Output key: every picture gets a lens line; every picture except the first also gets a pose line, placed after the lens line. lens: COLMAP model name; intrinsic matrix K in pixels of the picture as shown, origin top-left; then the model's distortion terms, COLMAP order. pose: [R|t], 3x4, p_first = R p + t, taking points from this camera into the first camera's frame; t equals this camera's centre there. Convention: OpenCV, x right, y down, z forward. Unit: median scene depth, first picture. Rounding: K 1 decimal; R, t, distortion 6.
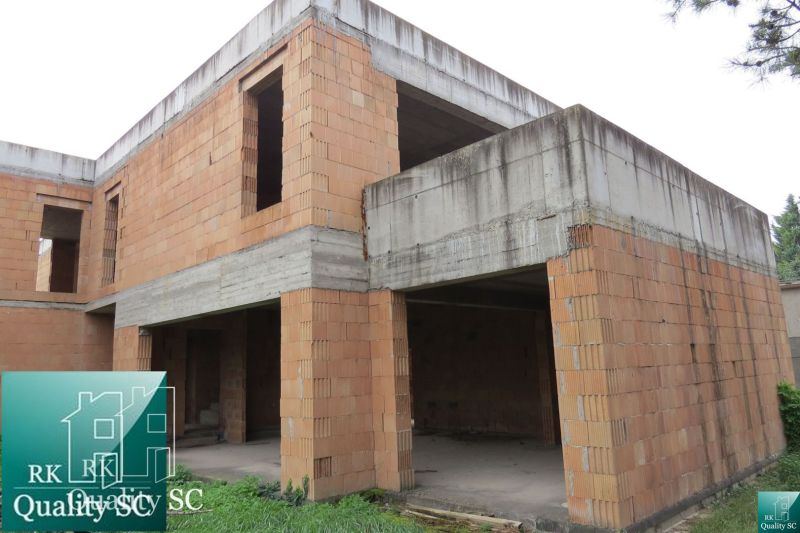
lens RADIAL K [[574.4, 0, 402.4], [0, 574.4, 266.9], [0, 0, 1]] dist [-0.003739, -0.005528]
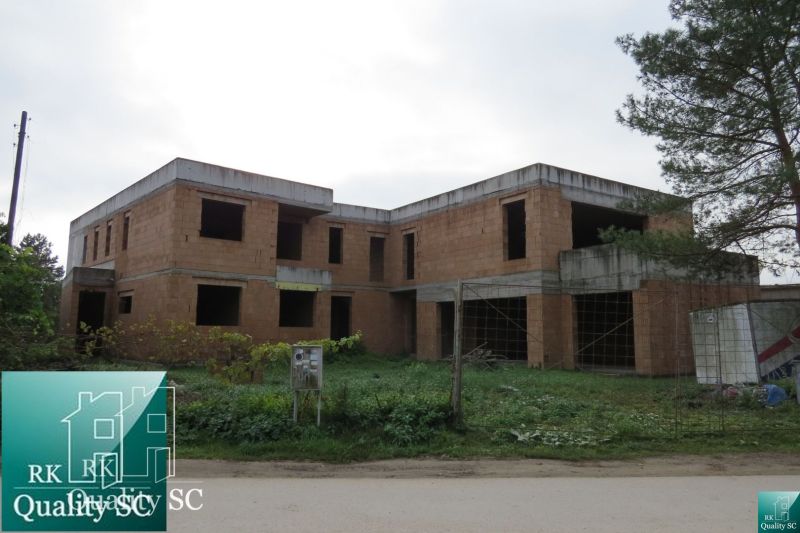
lens RADIAL K [[574.4, 0, 402.4], [0, 574.4, 266.9], [0, 0, 1]] dist [-0.003739, -0.005528]
pose [[0.982663, 0.021124, -0.184195, -0.268329], [-0.009795, 0.998016, 0.062199, -0.218342], [0.185144, -0.059317, 0.980920, -1.526126]]
